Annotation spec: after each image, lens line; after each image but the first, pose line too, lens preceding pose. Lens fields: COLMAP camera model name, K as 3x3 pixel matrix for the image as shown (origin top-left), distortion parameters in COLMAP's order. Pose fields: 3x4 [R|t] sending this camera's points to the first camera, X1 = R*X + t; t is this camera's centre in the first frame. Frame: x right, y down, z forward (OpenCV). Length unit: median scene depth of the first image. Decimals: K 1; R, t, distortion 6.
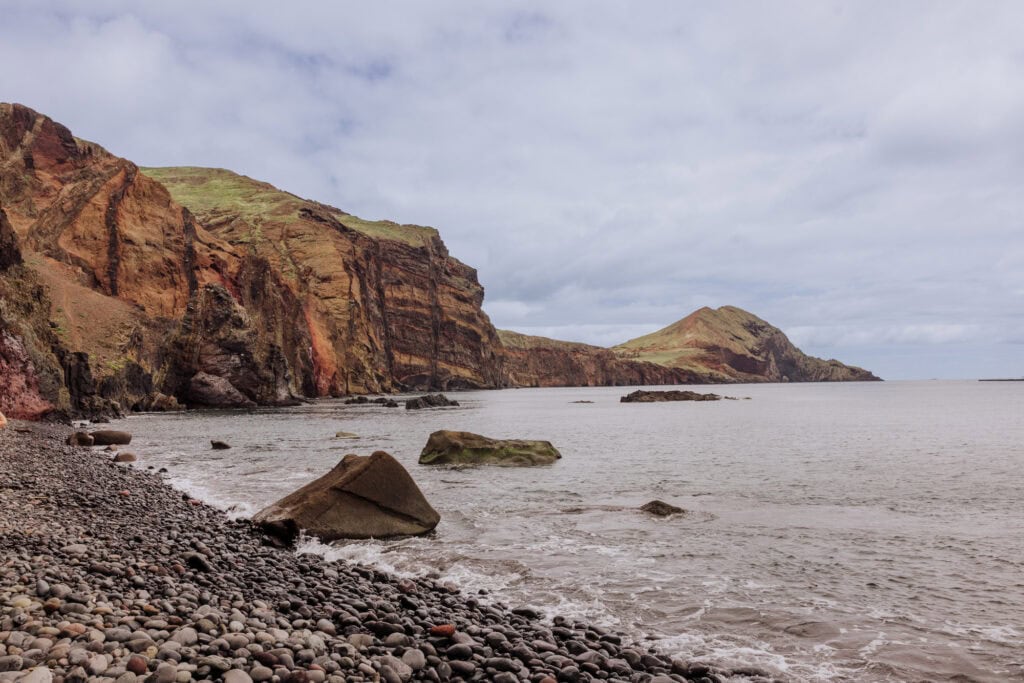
lens RADIAL K [[793.0, 0, 512.3], [0, 793.0, 341.1], [0, 0, 1]] dist [0.004325, 0.002490]
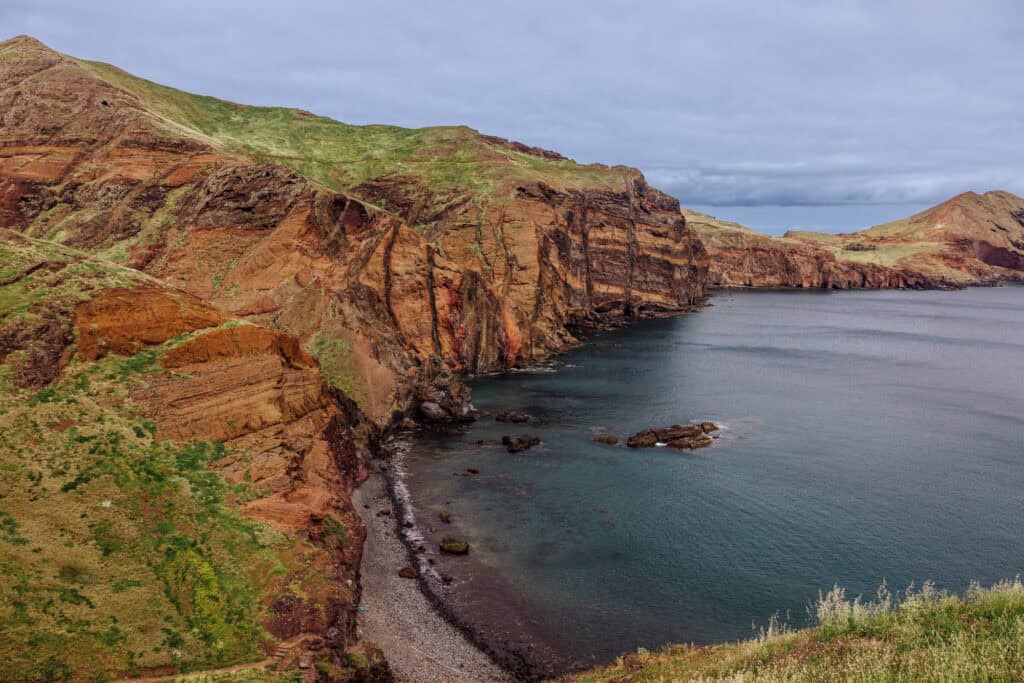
lens RADIAL K [[813.5, 0, 510.8], [0, 813.5, 340.8], [0, 0, 1]] dist [0.004661, 0.010786]
pose [[0.948272, 0.081857, -0.306724, 0.155687], [-0.019790, 0.979548, 0.200234, -0.187599], [0.316842, -0.183806, 0.930498, -0.298955]]
